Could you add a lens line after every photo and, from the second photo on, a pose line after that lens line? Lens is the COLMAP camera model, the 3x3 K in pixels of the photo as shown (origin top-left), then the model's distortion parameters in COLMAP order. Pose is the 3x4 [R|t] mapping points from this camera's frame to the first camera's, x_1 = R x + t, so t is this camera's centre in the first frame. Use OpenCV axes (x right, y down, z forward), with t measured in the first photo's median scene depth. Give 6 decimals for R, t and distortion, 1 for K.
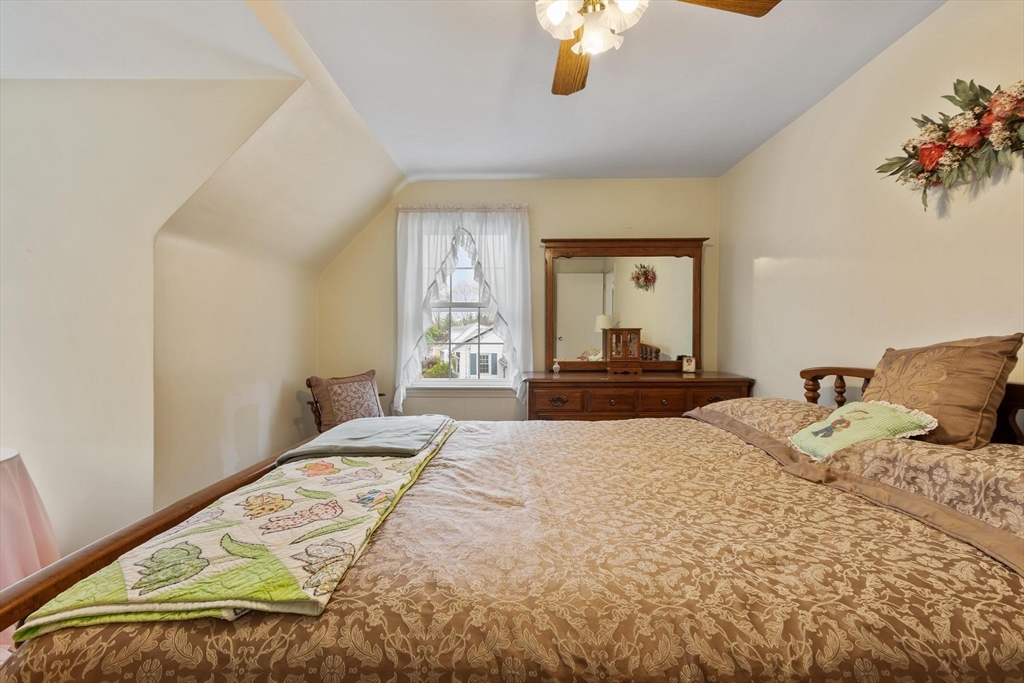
lens RADIAL K [[457.9, 0, 512.0], [0, 457.9, 341.5], [0, 0, 1]] dist [-0.001207, 0.000226]
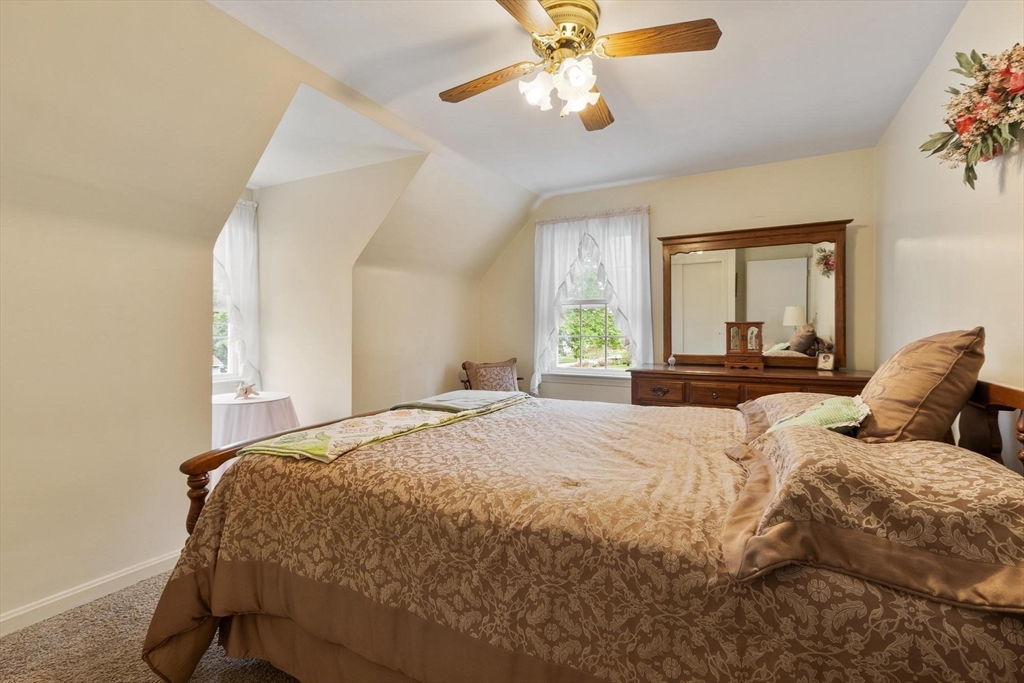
lens RADIAL K [[457.9, 0, 512.0], [0, 457.9, 341.5], [0, 0, 1]] dist [-0.001207, 0.000226]
pose [[0.892526, 0.010858, -0.450866, 0.246521], [-0.004483, 0.999874, 0.015205, 0.000119], [0.450974, -0.011549, 0.892462, -0.095513]]
